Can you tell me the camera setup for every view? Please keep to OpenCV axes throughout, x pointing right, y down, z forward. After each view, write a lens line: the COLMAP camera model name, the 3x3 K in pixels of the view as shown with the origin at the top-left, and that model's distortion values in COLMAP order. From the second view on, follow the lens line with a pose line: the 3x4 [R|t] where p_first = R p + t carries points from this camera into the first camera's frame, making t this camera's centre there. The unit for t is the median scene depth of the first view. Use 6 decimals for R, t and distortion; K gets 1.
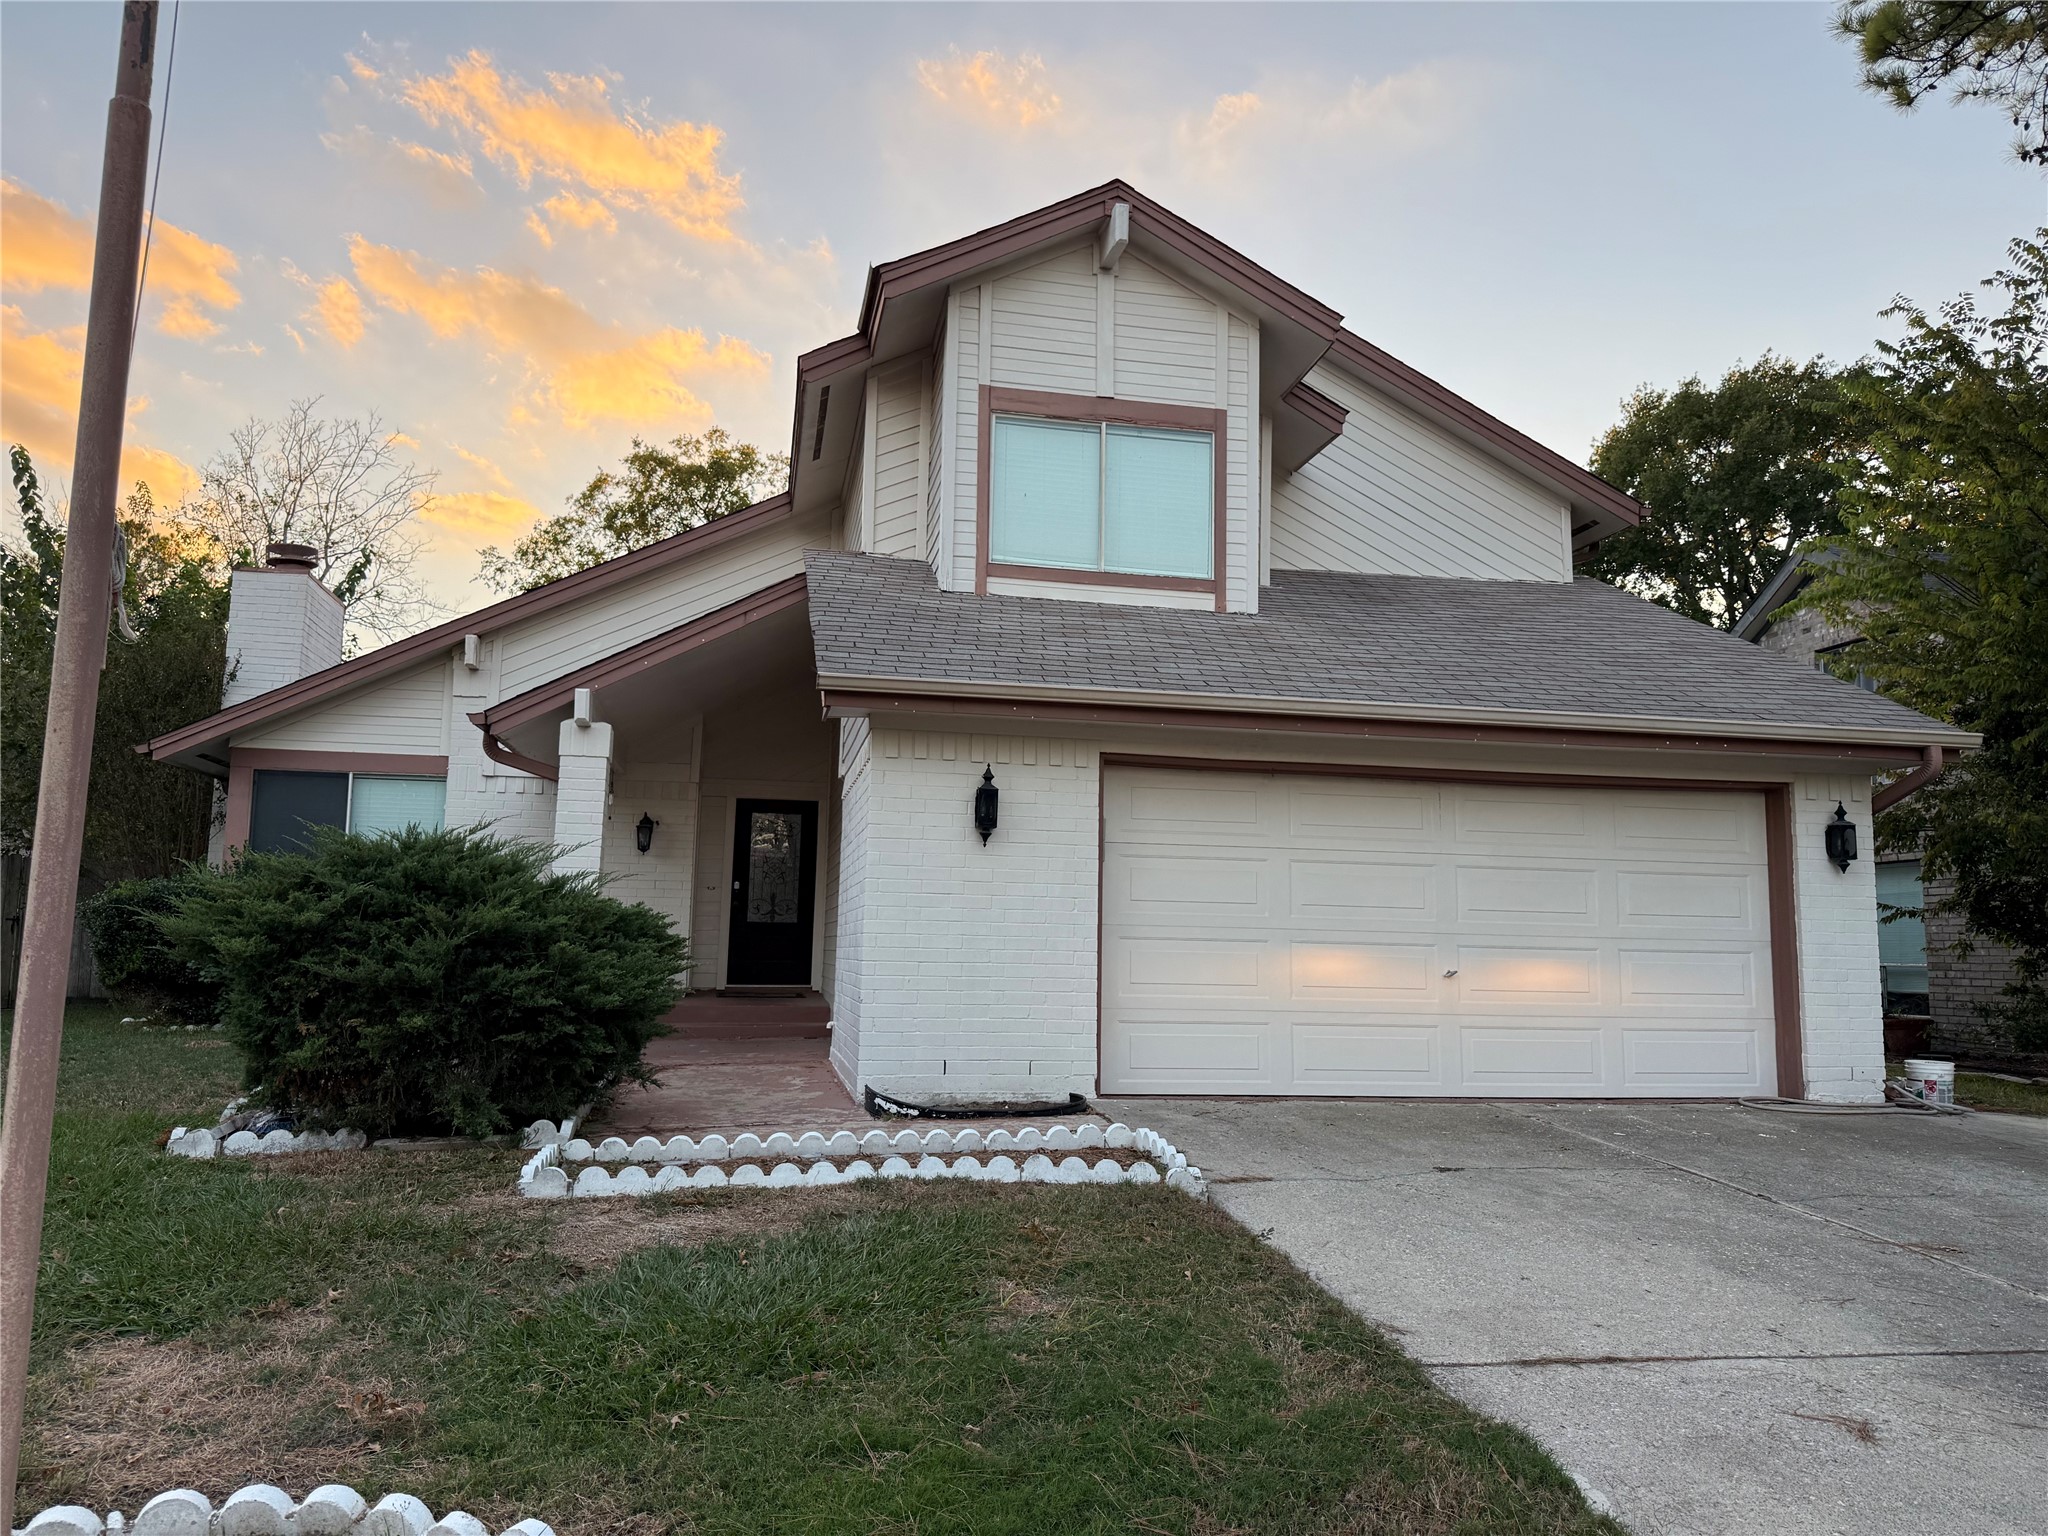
lens RADIAL K [[1418.9, 0, 1024.0], [0, 1418.9, 768.0], [0, 0, 1]] dist [0.072948, -0.000955]
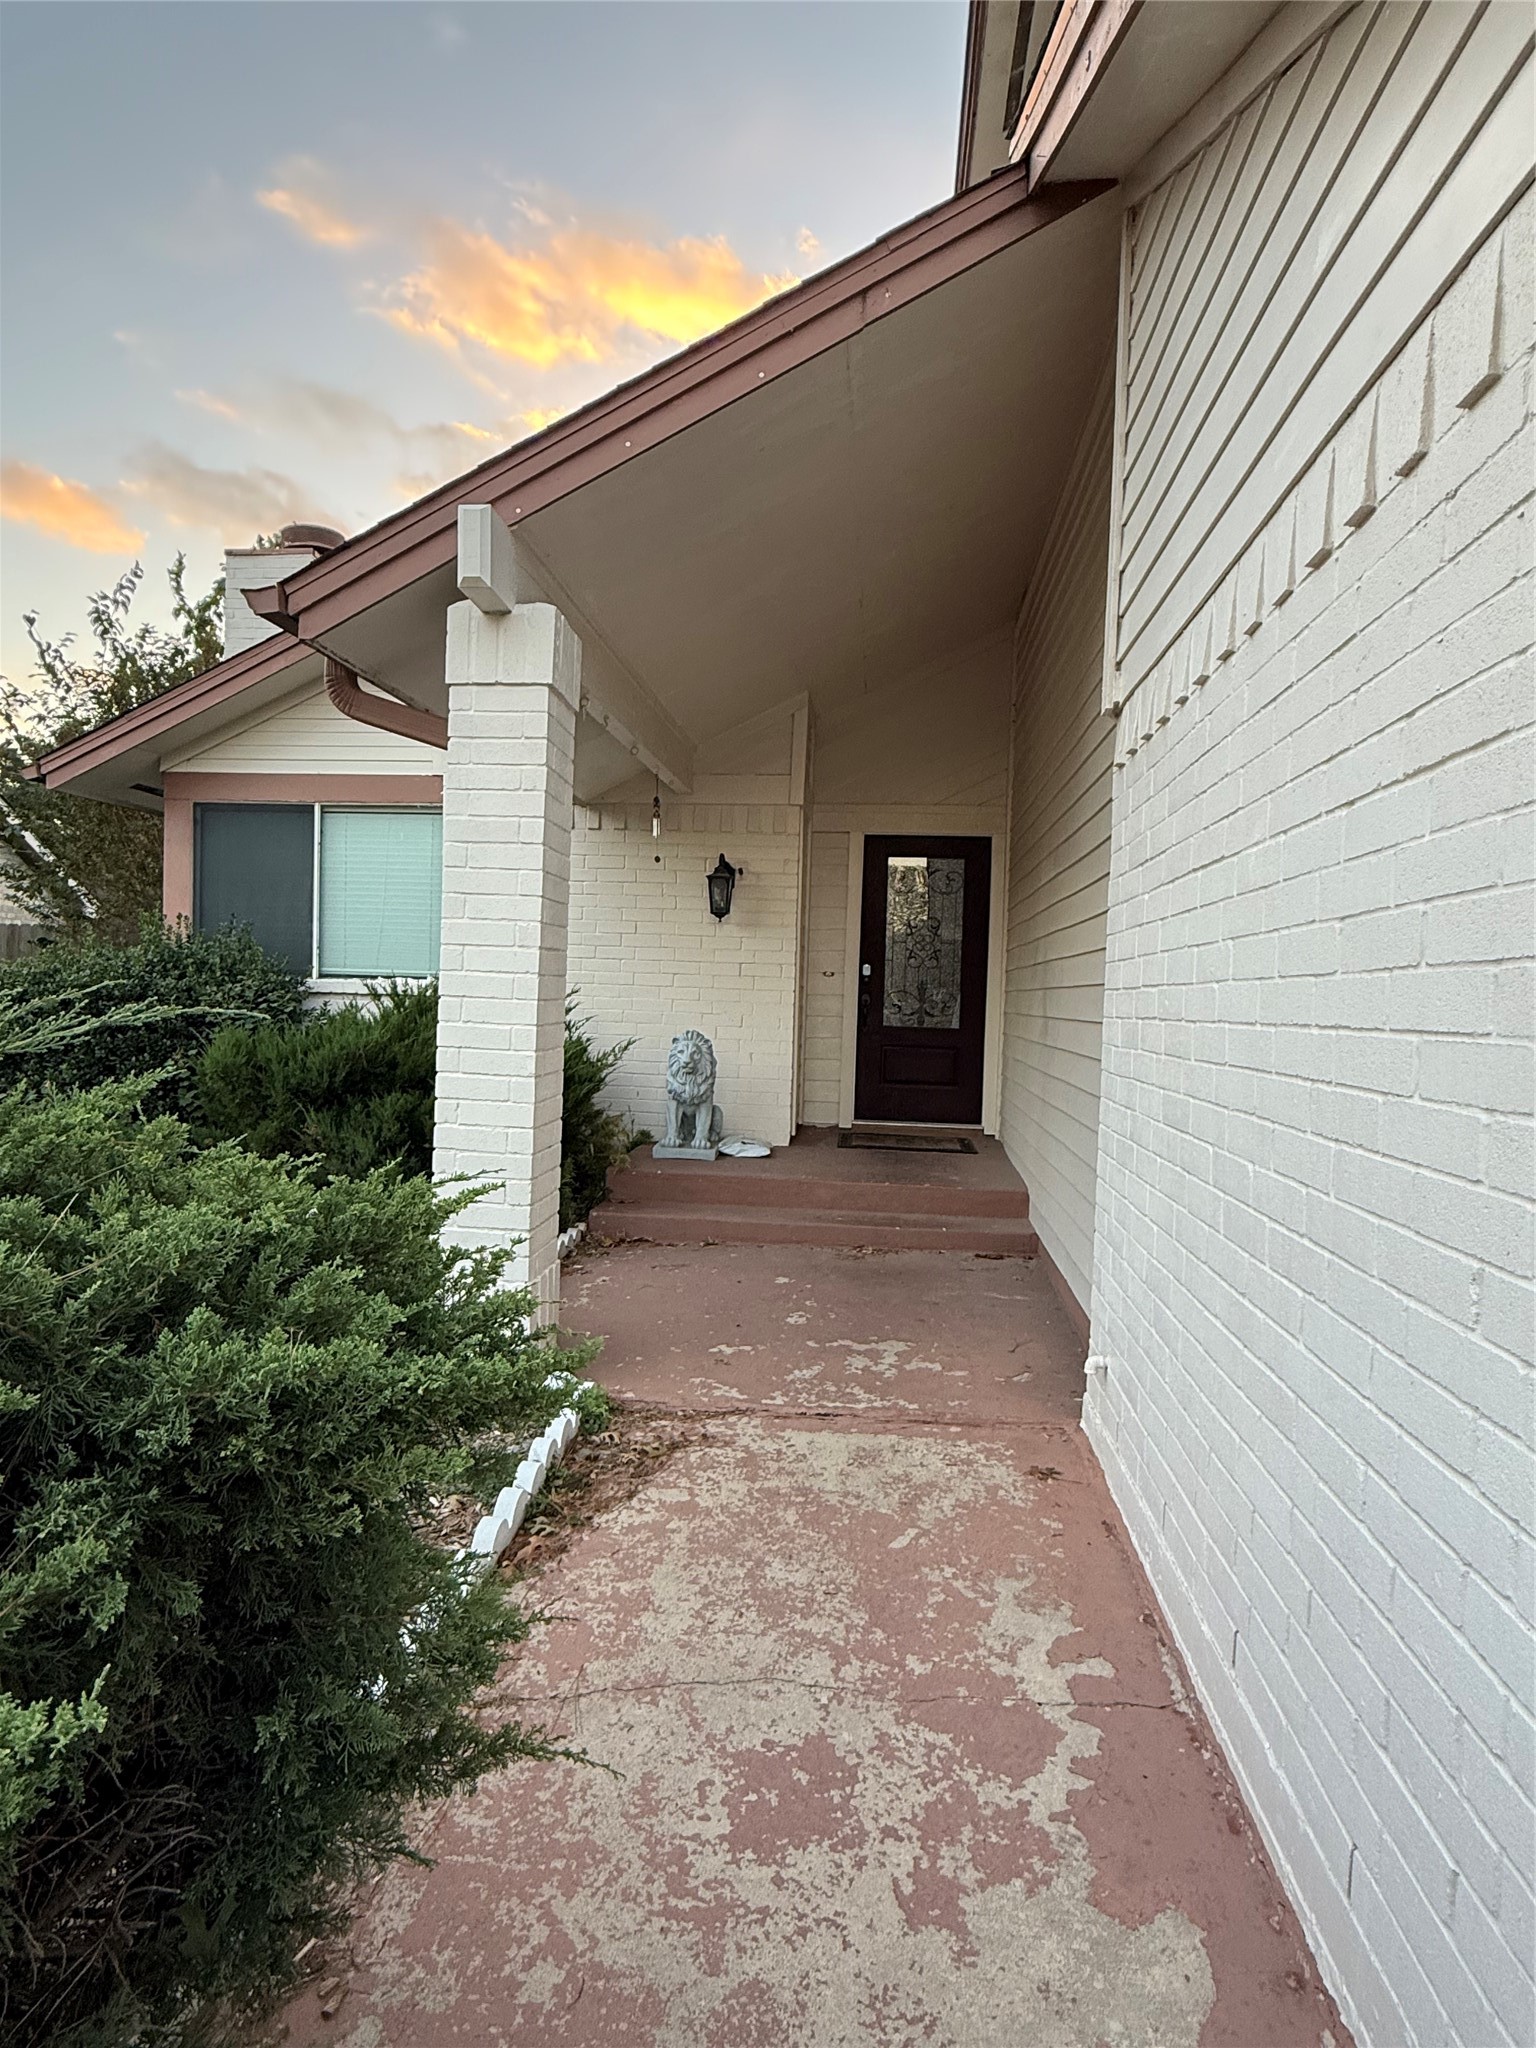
lens RADIAL K [[1149.5, 0, 768.0], [0, 1149.5, 1024.0], [0, 0, 1]] dist [0.006882, -0.001069]
pose [[0.957351, 0.016340, -0.288465, -0.102119], [0.025164, 0.989890, 0.139585, 0.036001], [0.287830, -0.140891, 0.947261, 0.534934]]
